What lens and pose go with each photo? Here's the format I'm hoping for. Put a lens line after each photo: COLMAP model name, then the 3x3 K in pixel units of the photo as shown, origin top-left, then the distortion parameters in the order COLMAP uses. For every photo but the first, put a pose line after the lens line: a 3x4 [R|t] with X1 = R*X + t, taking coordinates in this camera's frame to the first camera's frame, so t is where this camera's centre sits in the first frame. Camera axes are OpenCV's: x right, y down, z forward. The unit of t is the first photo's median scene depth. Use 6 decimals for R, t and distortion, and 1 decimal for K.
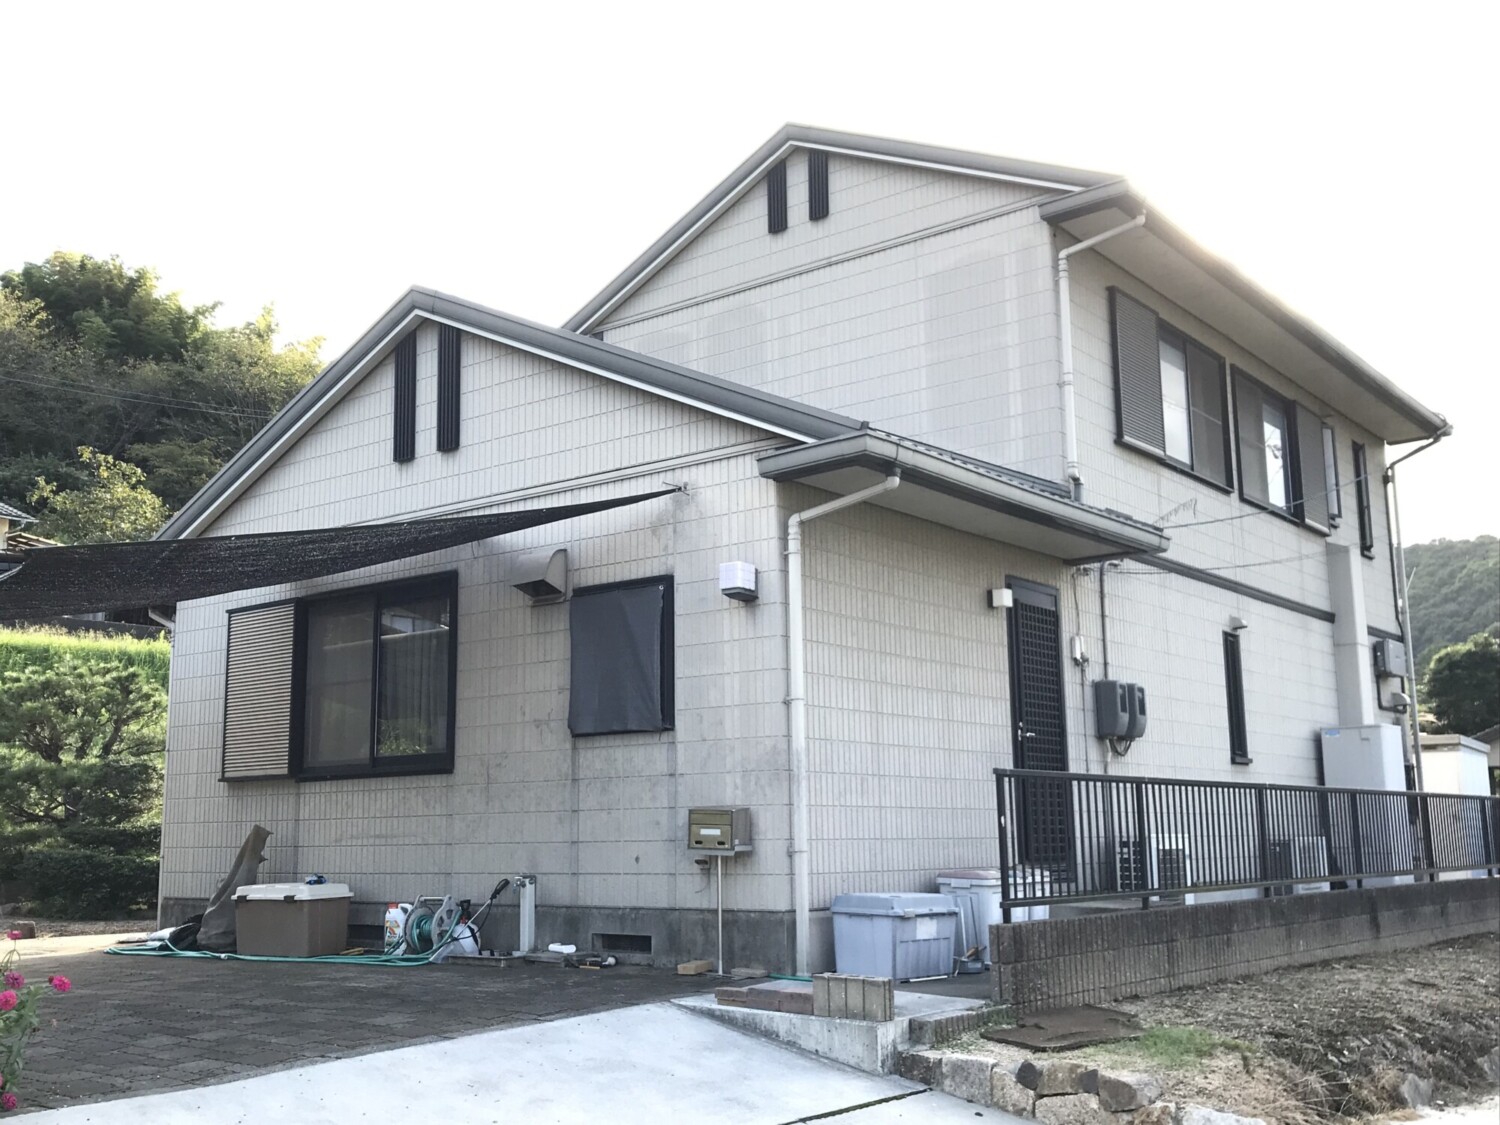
lens RADIAL K [[1516.3, 0, 750.0], [0, 1516.3, 562.5], [0, 0, 1]] dist [0.105478, -0.510241]
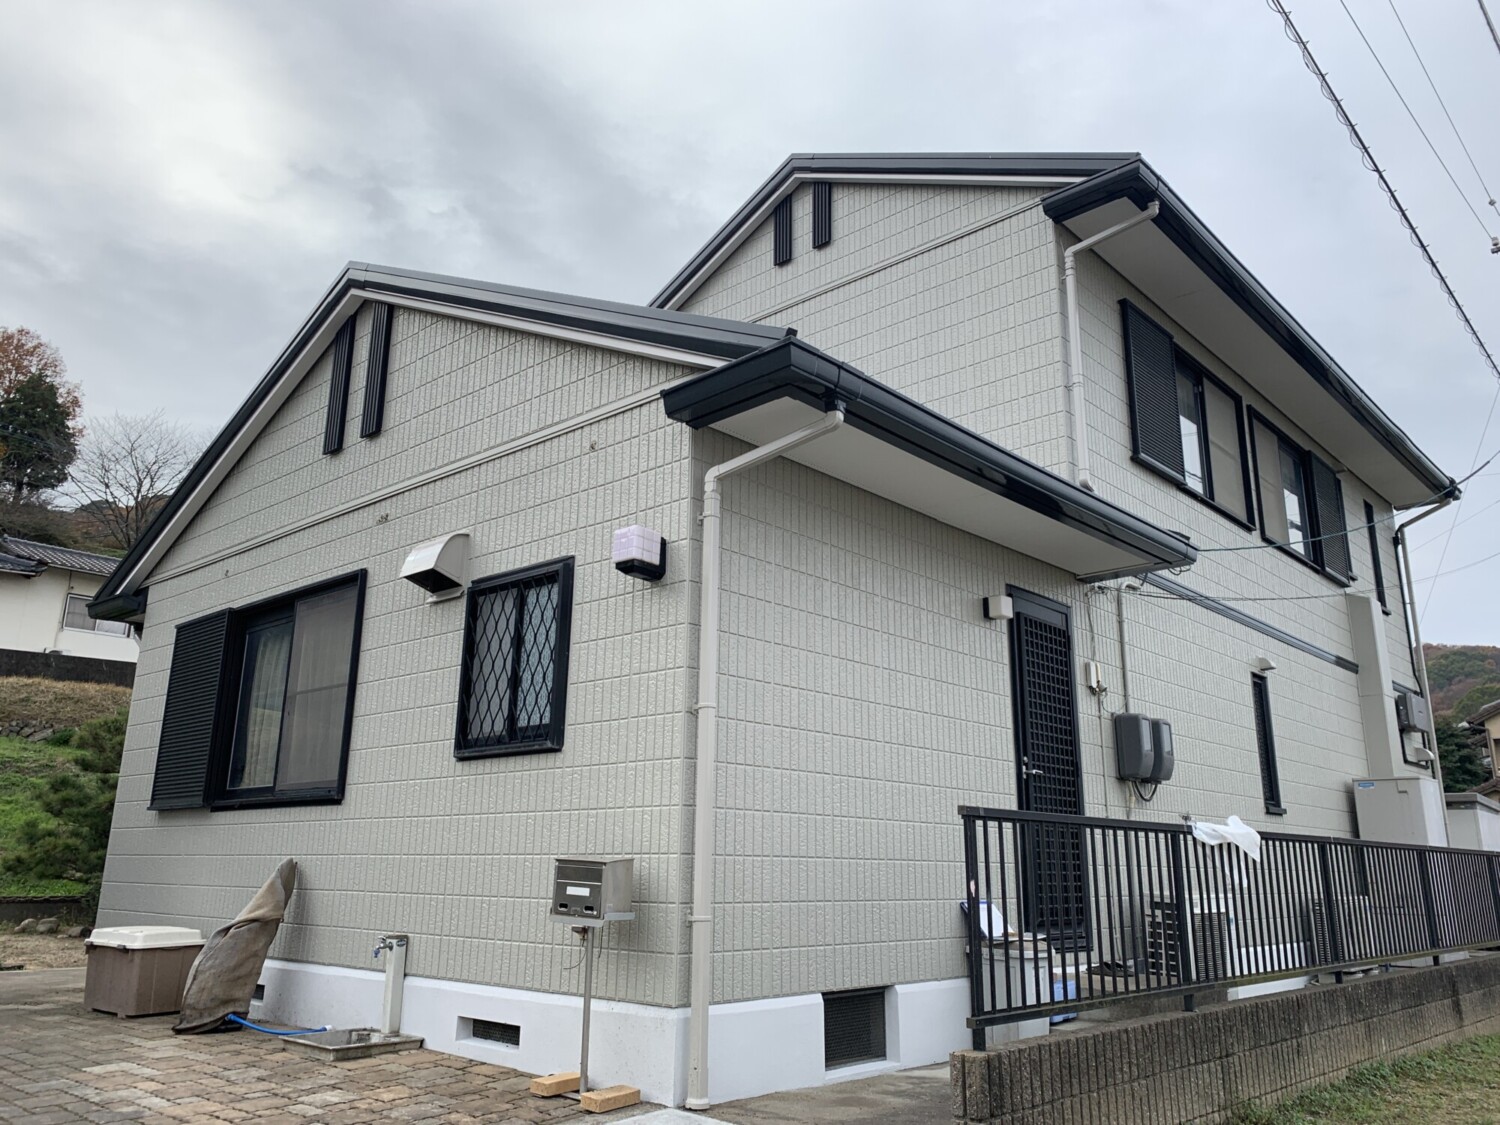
lens RADIAL K [[1137.5, 0, 772.7], [0, 1137.5, 531.9], [0, 0, 1]] dist [0.005750, -0.001838]
pose [[0.997606, 0.003587, -0.069062, 0.075836], [-0.011018, 0.994142, -0.107522, 0.047246], [0.068271, 0.108026, 0.991801, 0.327151]]
